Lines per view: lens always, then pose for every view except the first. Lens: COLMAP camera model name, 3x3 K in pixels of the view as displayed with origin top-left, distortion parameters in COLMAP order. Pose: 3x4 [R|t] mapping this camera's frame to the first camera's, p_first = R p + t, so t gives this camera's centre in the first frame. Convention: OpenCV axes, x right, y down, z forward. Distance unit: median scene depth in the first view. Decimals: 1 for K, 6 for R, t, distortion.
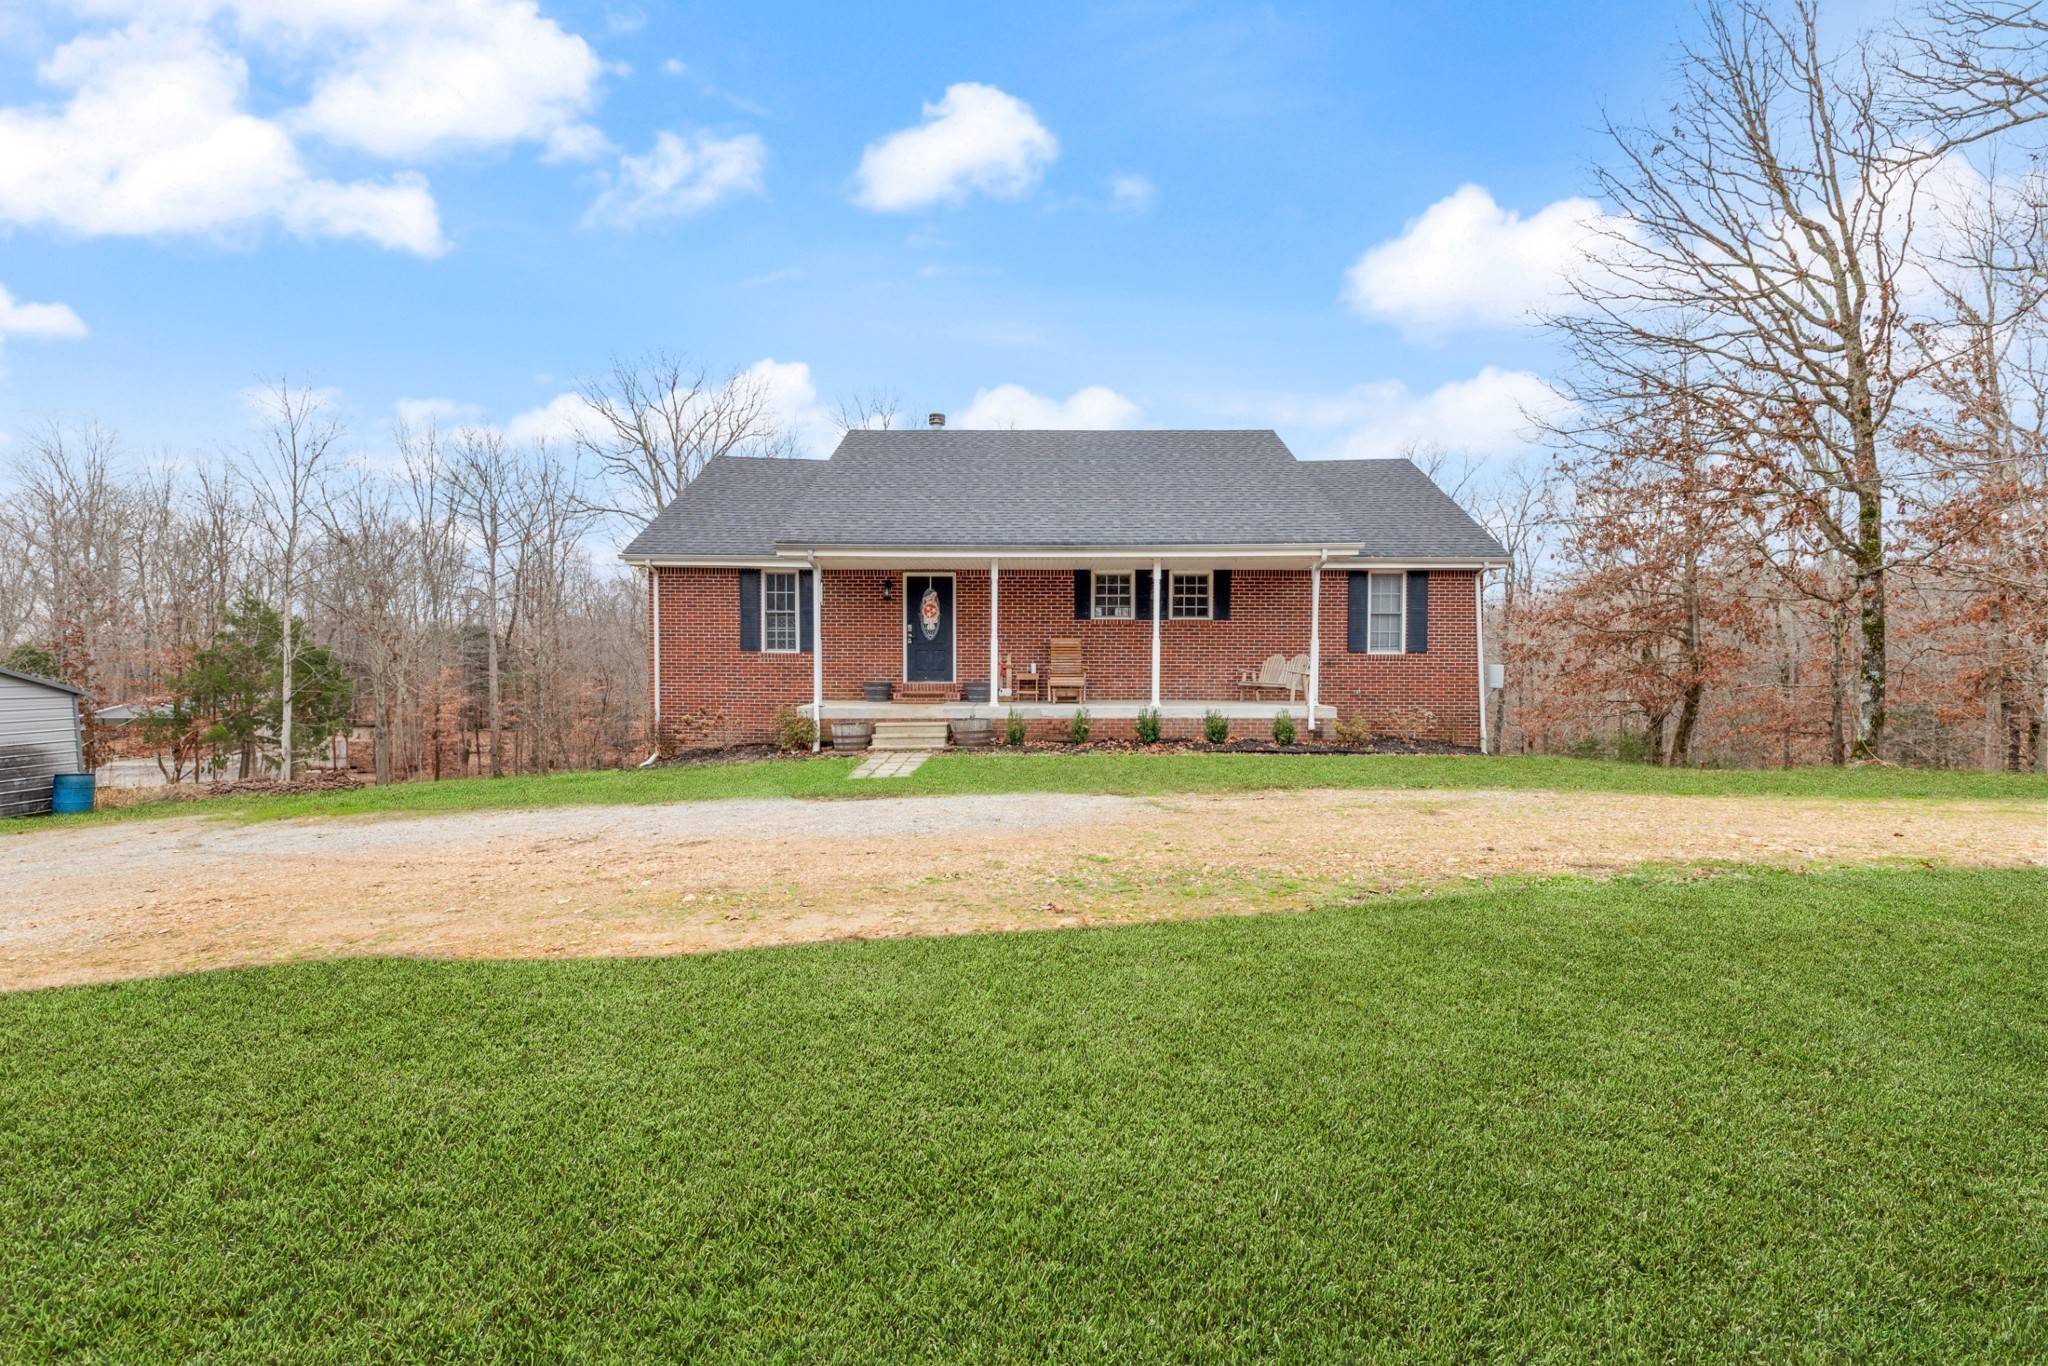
lens RADIAL K [[945.9, 0, 1026.4], [0, 945.9, 644.4], [0, 0, 1]] dist [0.004370, -0.000253]
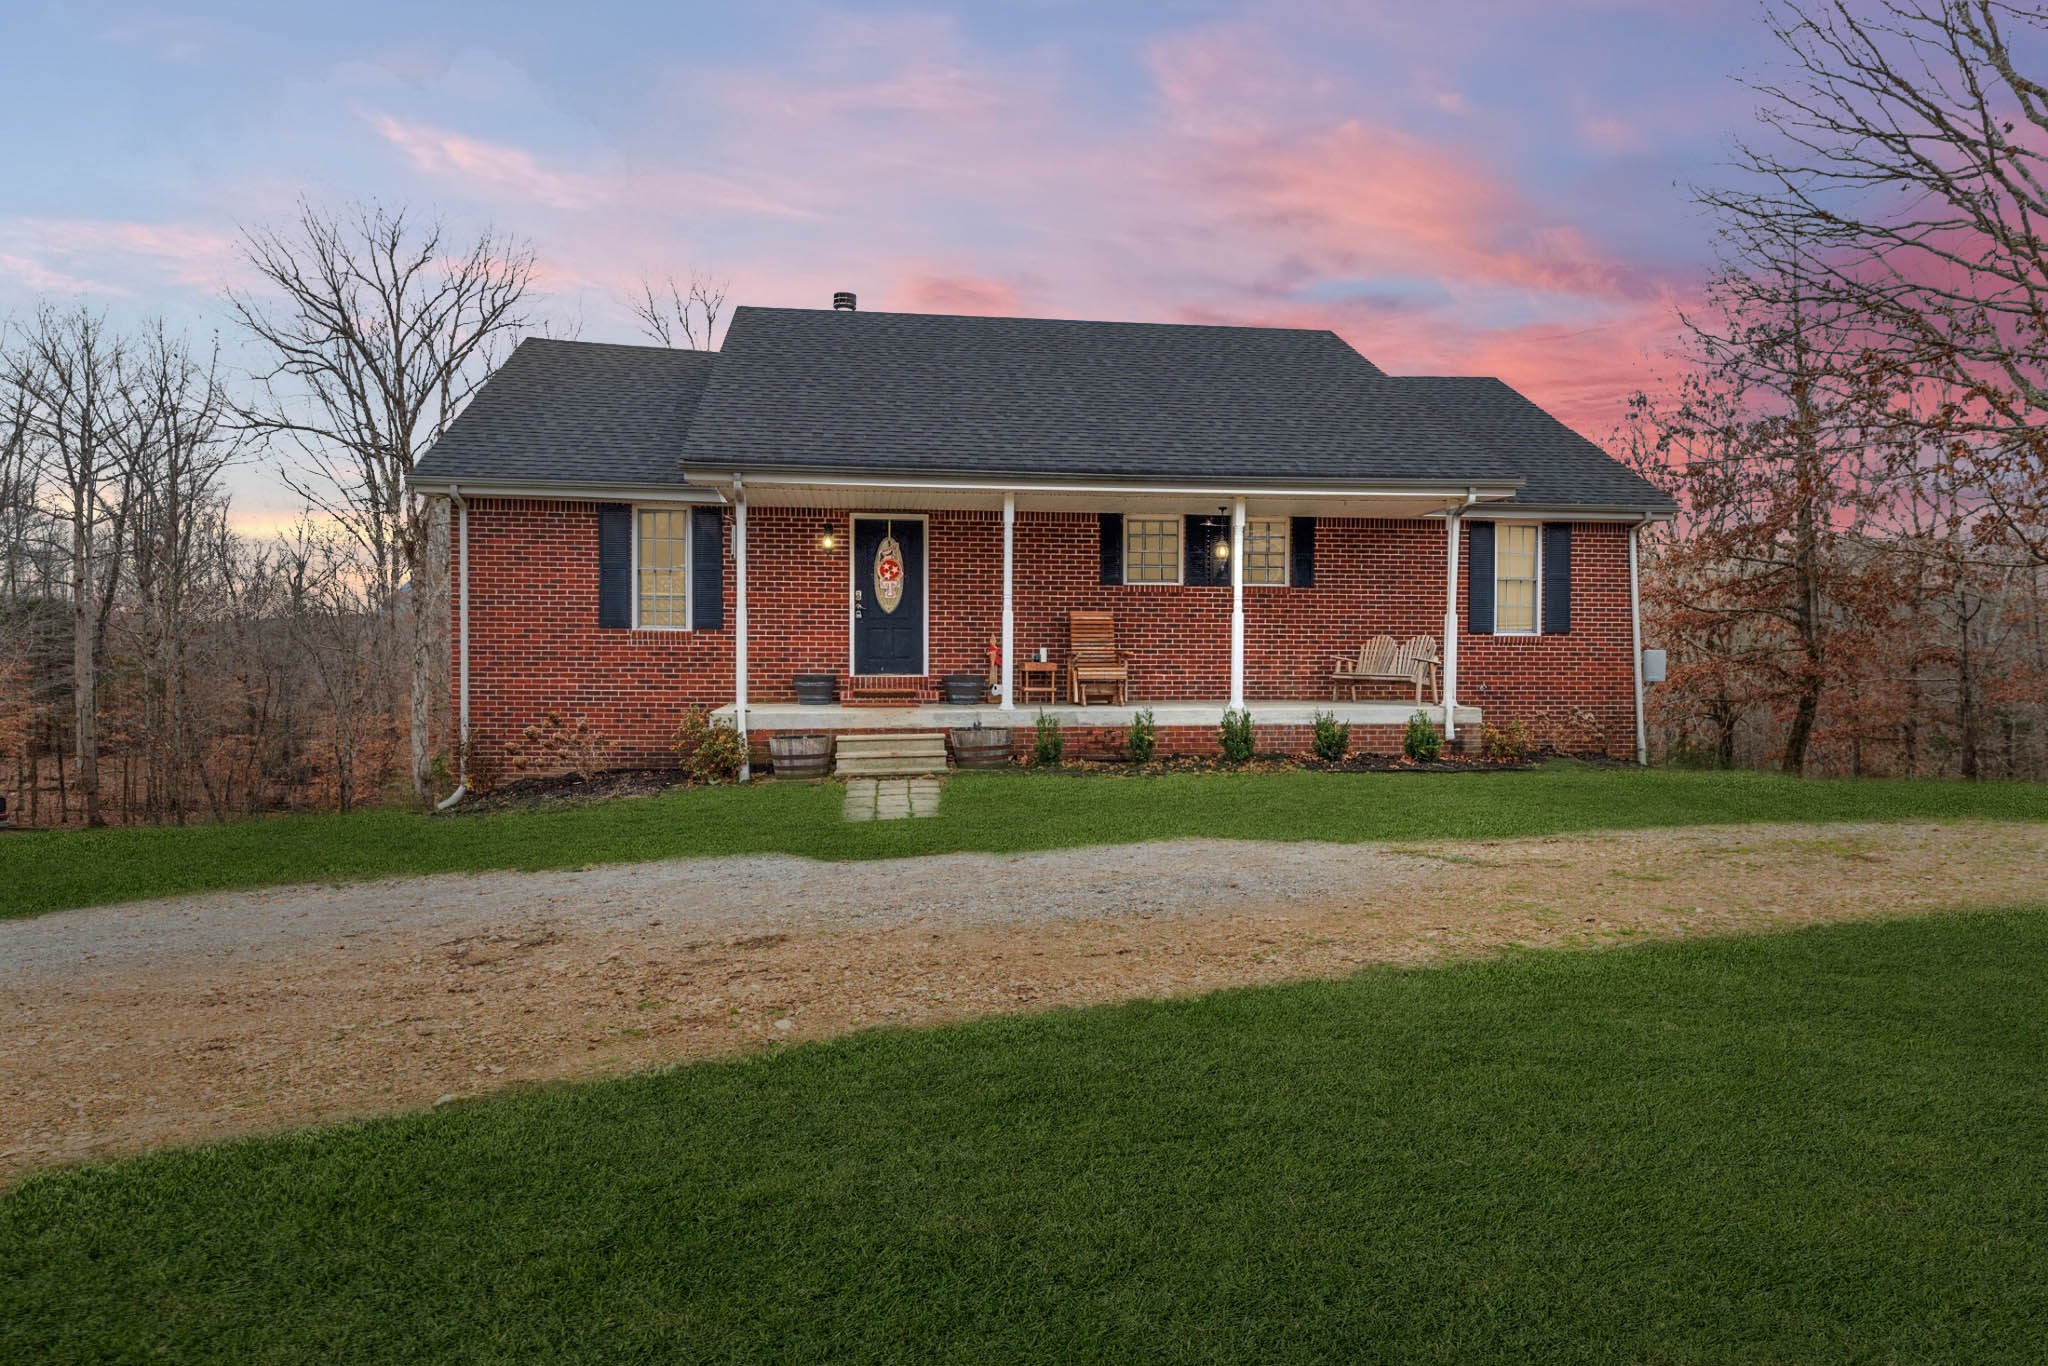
lens RADIAL K [[1249.5, 0, 1024.0], [0, 1249.5, 622.8], [0, 0, 1]] dist [0.010044, 0.000140]
pose [[0.988638, 0.004472, 0.150251, -0.145774], [-0.003267, 0.999960, -0.008269, 0.009764], [-0.150282, 0.007685, 0.988613, 0.102186]]
